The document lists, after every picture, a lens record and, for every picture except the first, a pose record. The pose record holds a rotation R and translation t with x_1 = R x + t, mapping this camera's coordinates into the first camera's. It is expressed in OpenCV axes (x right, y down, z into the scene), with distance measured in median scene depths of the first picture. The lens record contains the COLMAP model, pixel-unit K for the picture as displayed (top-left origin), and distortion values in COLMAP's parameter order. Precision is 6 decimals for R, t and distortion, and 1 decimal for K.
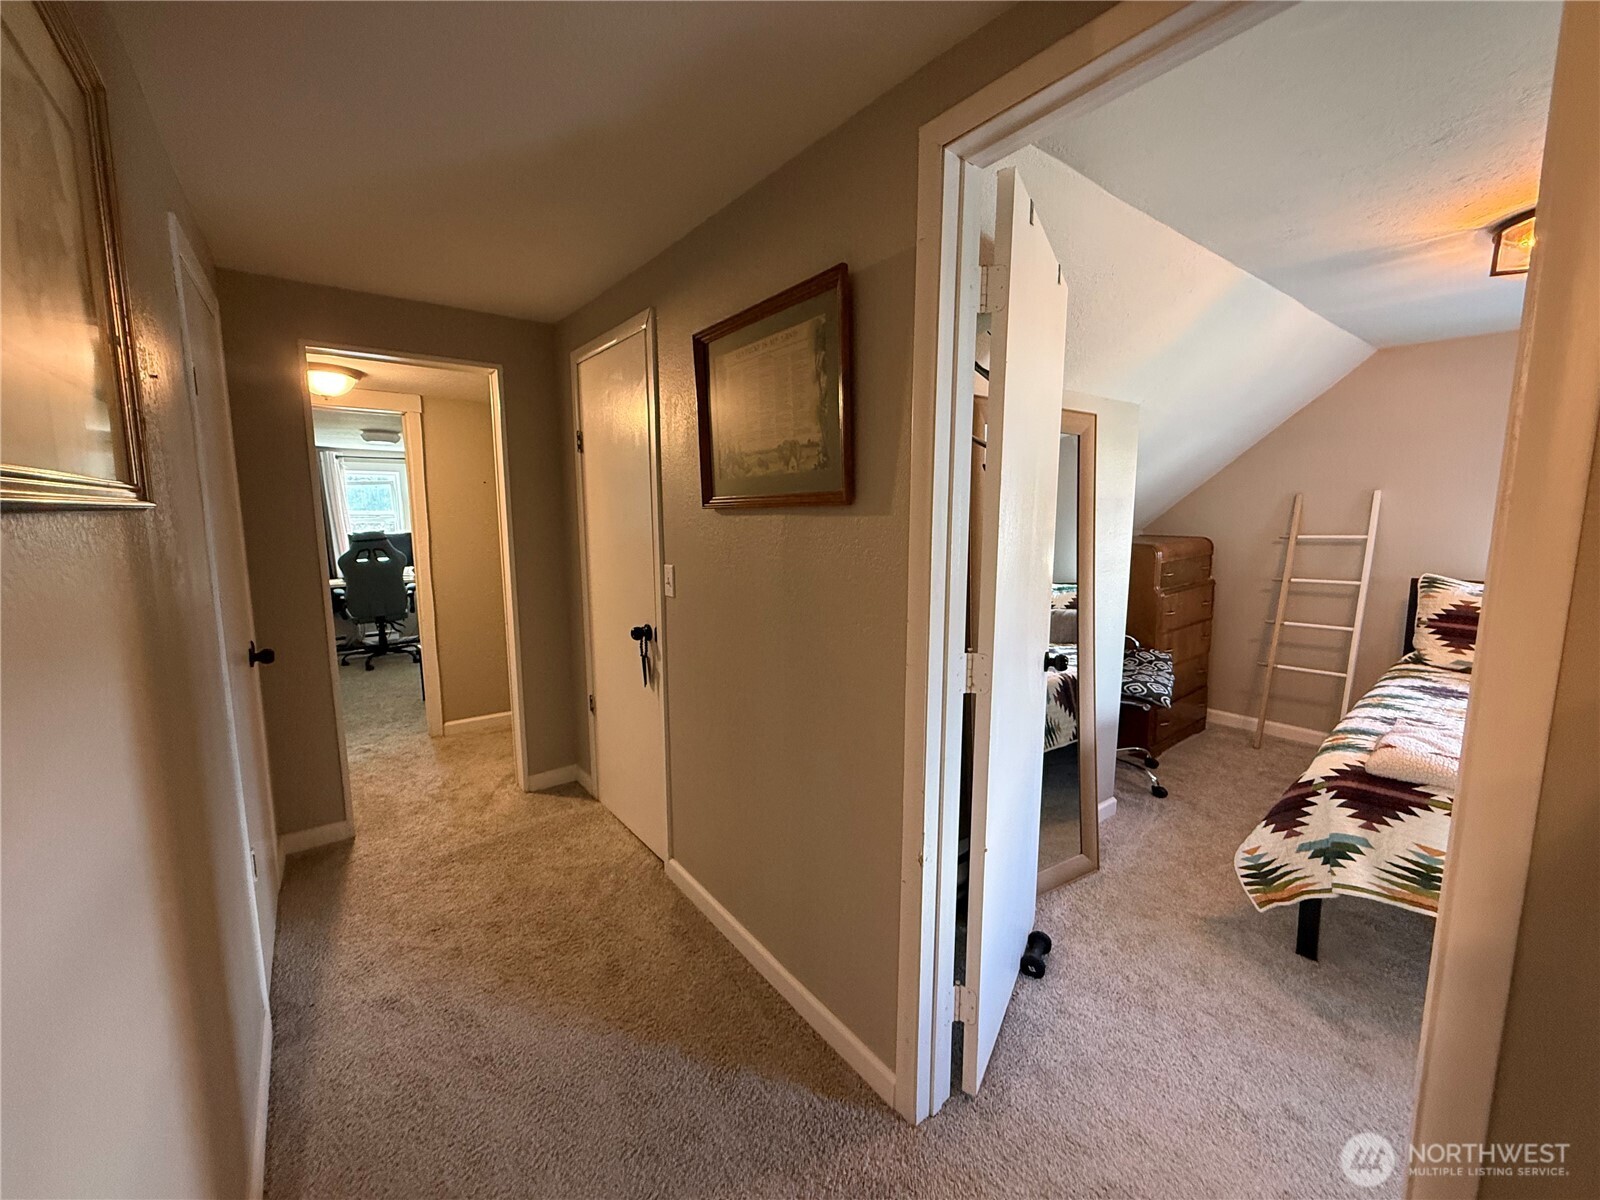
lens RADIAL K [[637.2, 0, 794.3], [0, 637.2, 593.4], [0, 0, 1]] dist [0.002493, -0.000826]
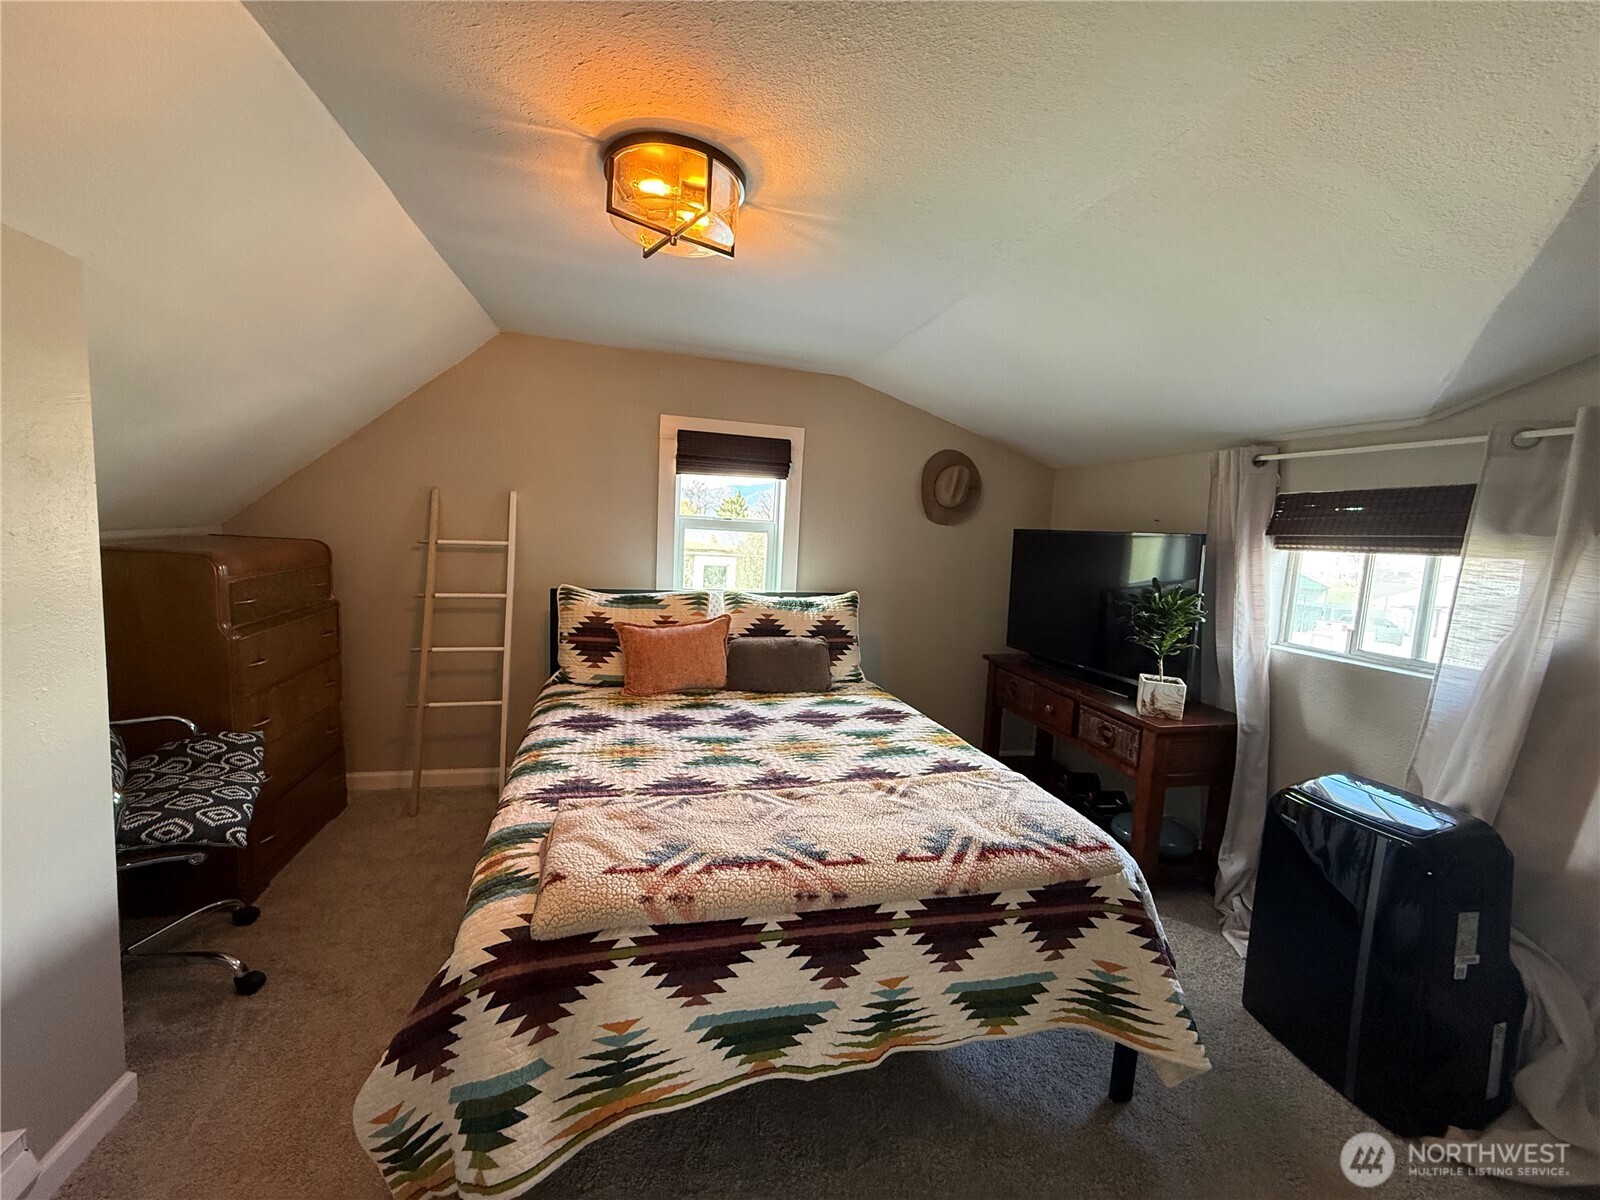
lens RADIAL K [[637.2, 0, 794.4], [0, 637.2, 598.9], [0, 0, 1]] dist [0.002493, -0.000826]
pose [[0.412208, -0.071893, 0.908249, 0.285135], [0.060700, 0.996834, 0.051357, -0.036347], [-0.909066, 0.033961, 0.415267, 0.308749]]
